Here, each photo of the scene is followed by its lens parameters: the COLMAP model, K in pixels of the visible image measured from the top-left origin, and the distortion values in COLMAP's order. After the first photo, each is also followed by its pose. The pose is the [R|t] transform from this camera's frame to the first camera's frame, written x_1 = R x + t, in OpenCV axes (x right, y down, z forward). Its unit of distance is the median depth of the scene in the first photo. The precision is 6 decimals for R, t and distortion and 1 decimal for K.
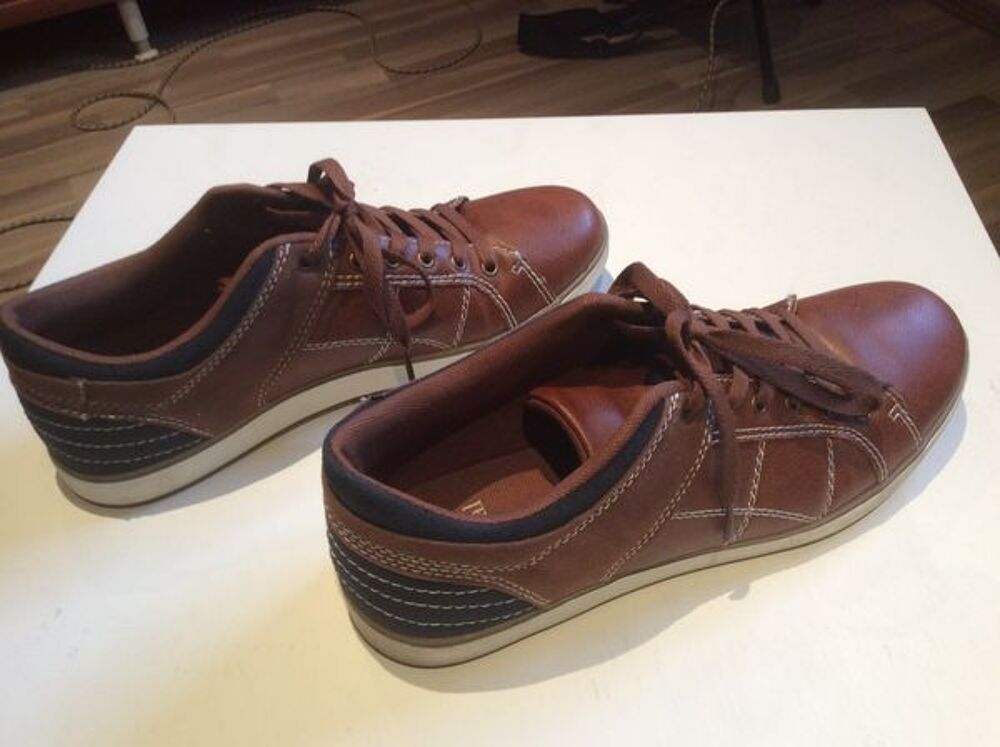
lens RADIAL K [[866.9, 0, 500.0], [0, 866.9, 373.5], [0, 0, 1]] dist [0.132525, -0.232867]
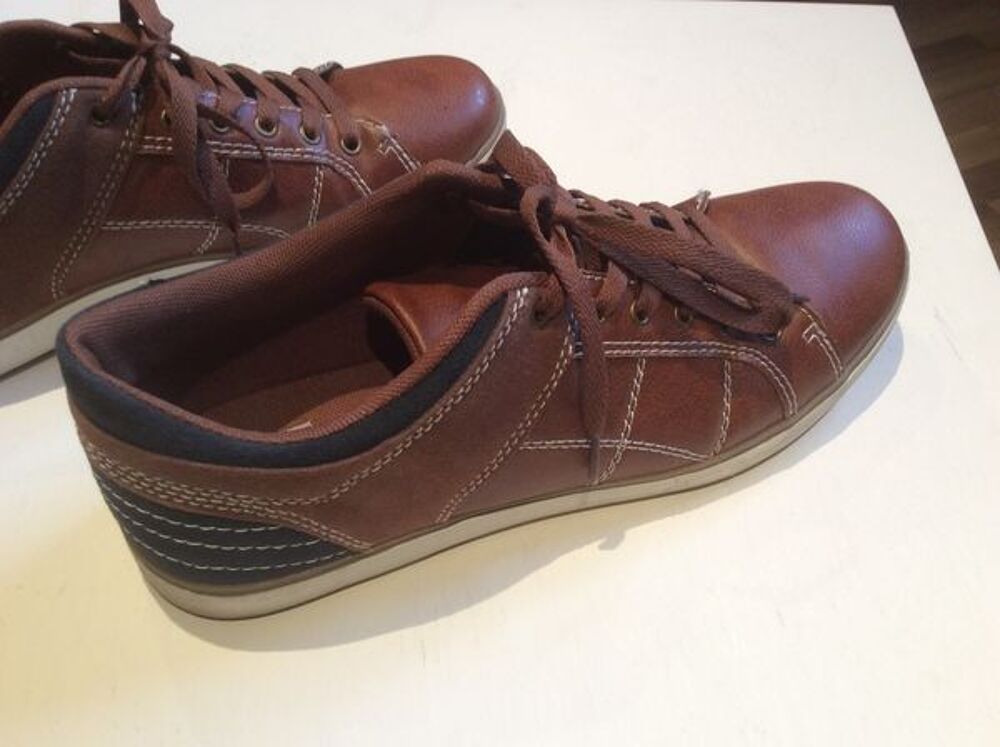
lens RADIAL K [[866.9, 0, 500.0], [0, 866.9, 373.5], [0, 0, 1]] dist [0.132525, -0.232867]
pose [[0.998739, 0.043302, 0.025393, 0.140908], [-0.044725, 0.997287, 0.058458, 0.047282], [-0.022793, -0.059520, 0.997967, 0.188268]]
